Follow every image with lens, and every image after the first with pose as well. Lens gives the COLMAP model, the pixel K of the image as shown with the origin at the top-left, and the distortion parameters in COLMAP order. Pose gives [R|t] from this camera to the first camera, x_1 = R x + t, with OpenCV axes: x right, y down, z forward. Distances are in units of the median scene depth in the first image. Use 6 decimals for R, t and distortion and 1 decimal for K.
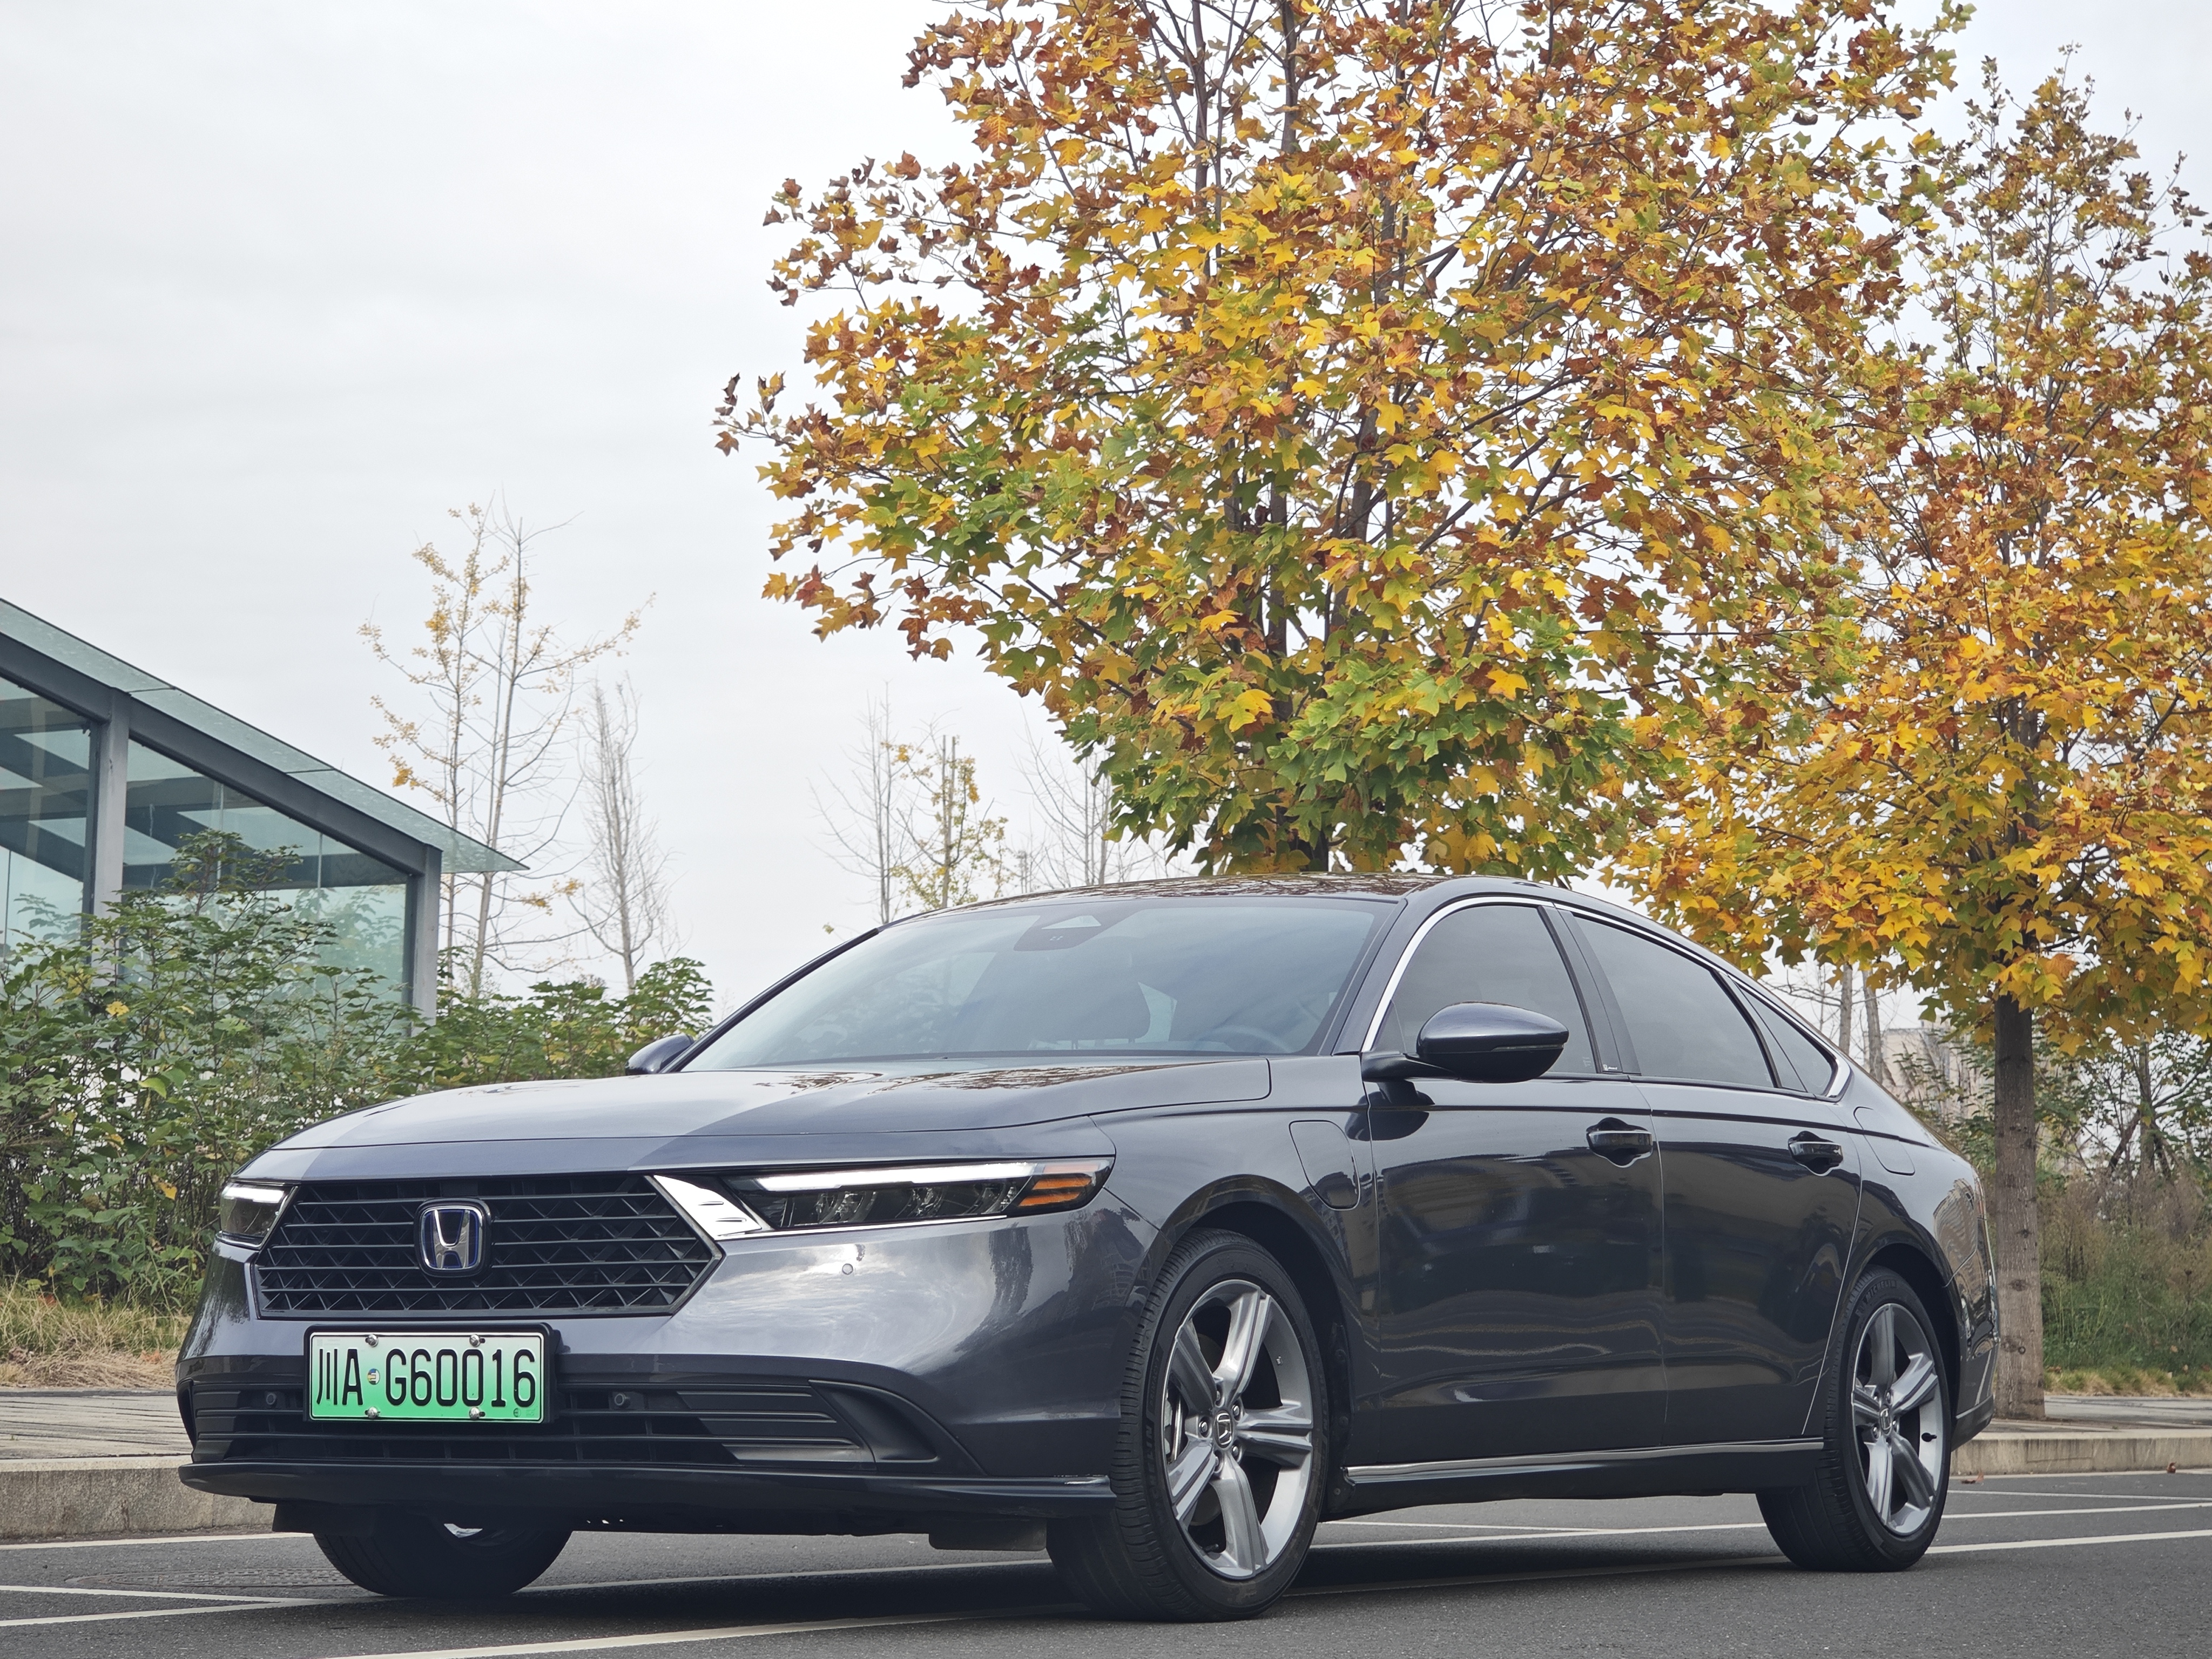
lens RADIAL K [[4585.8, 0, 1106.0], [0, 4585.8, 829.5], [0, 0, 1]] dist [0.047232, 0.782478]
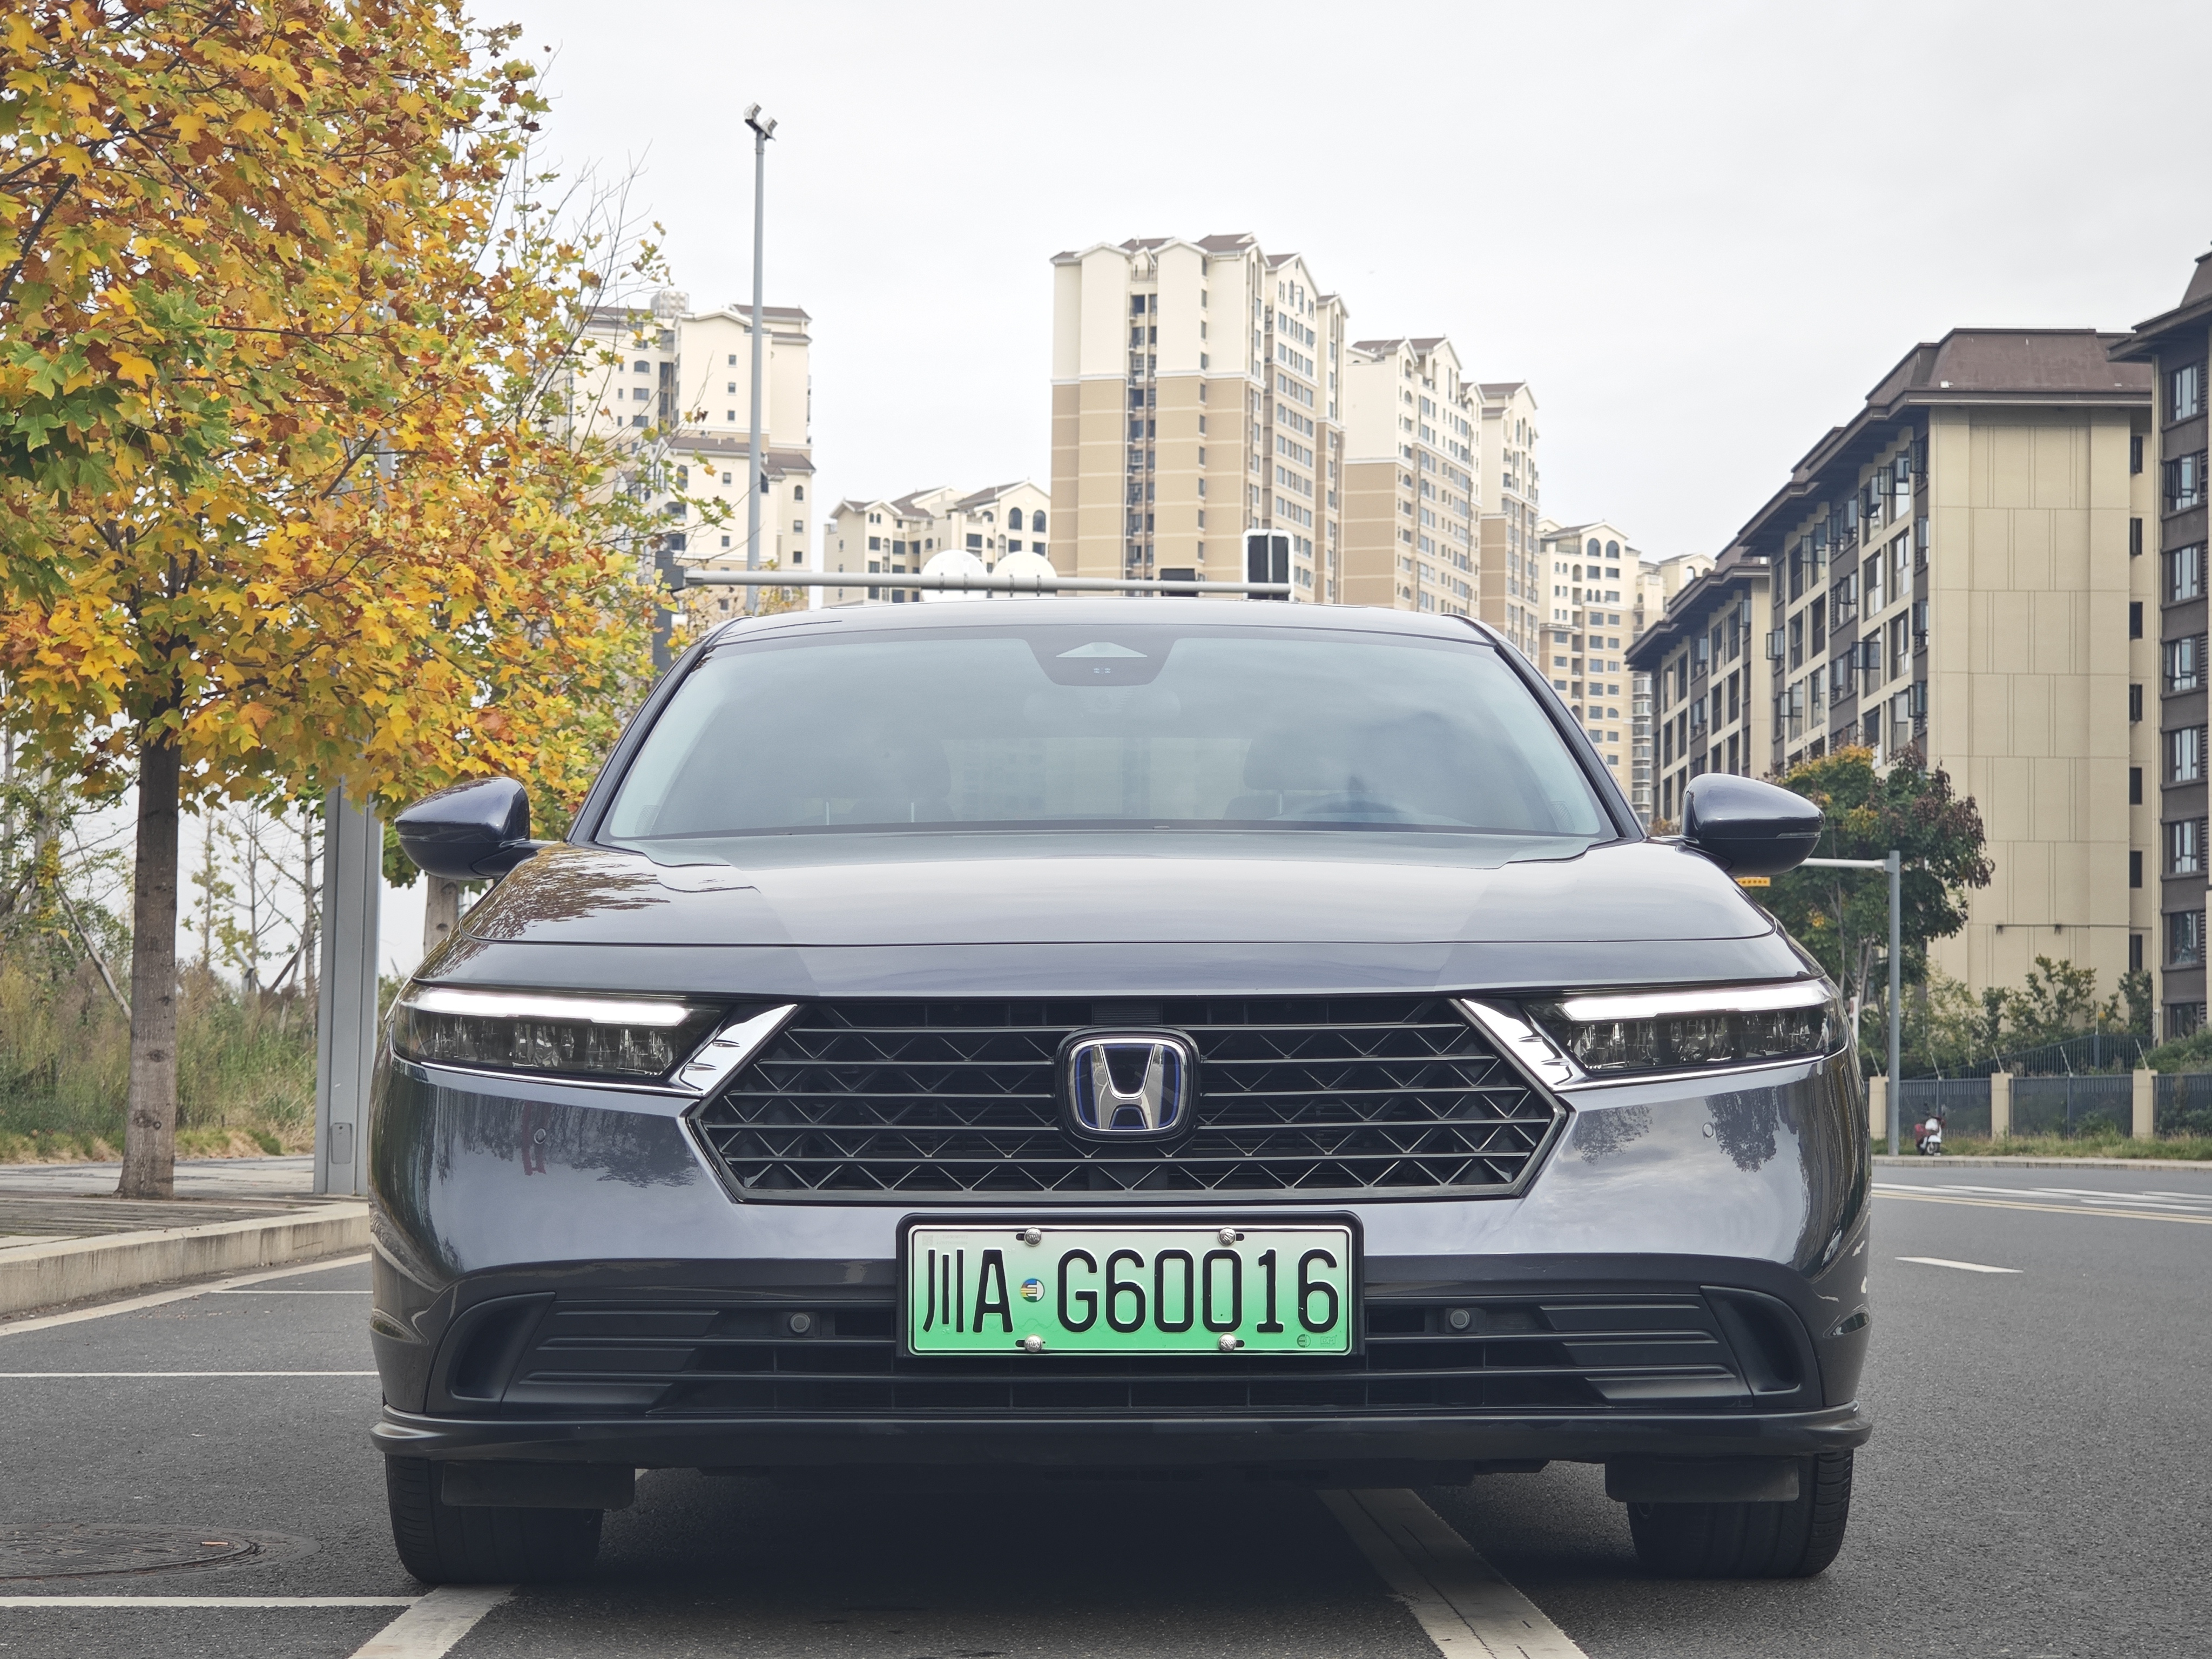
lens RADIAL K [[4585.8, 0, 1106.0], [0, 4585.8, 829.5], [0, 0, 1]] dist [0.047232, 0.782478]
pose [[0.846142, 0.026235, 0.532311, -0.513576], [-0.055348, 0.997713, 0.038806, 0.025116], [-0.530075, -0.062298, 0.845659, 0.433492]]
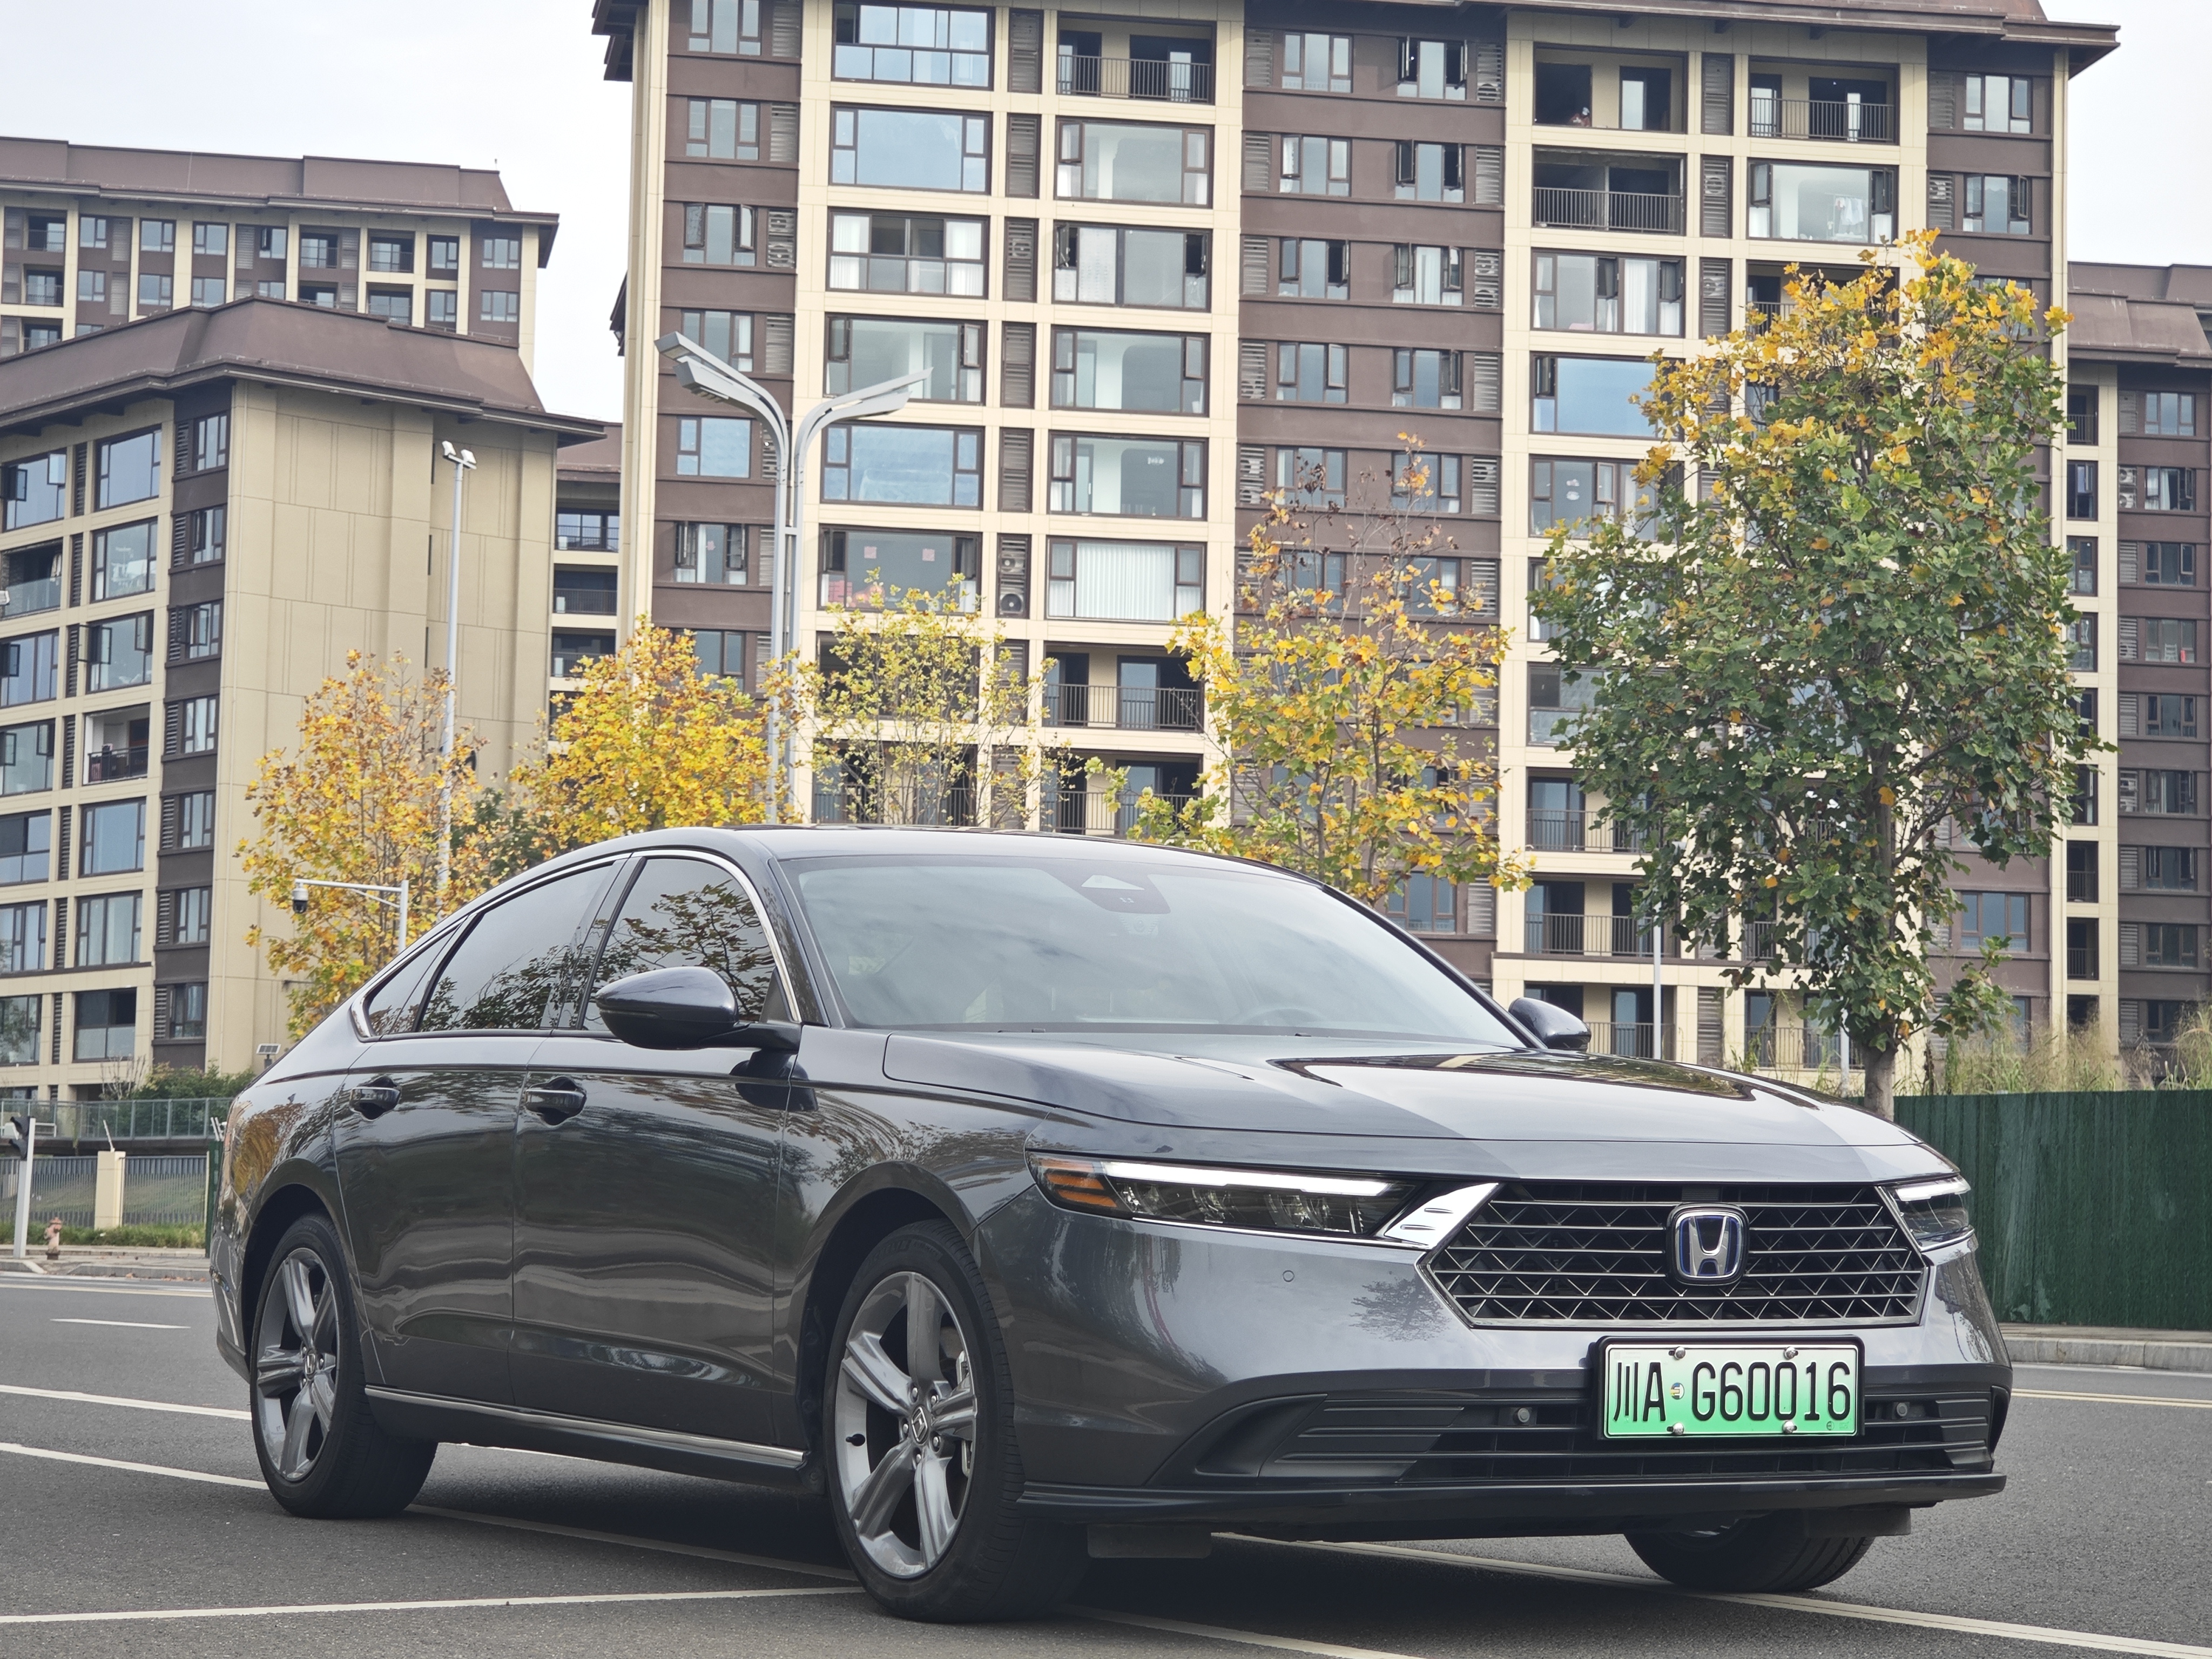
lens RADIAL K [[4585.8, 0, 1106.0], [0, 4585.8, 829.5], [0, 0, 1]] dist [0.047232, 0.782478]
pose [[0.478476, 0.075725, 0.874829, -1.060055], [-0.108517, 0.993737, -0.026665, 0.042359], [-0.871369, -0.082175, 0.483697, 0.659430]]
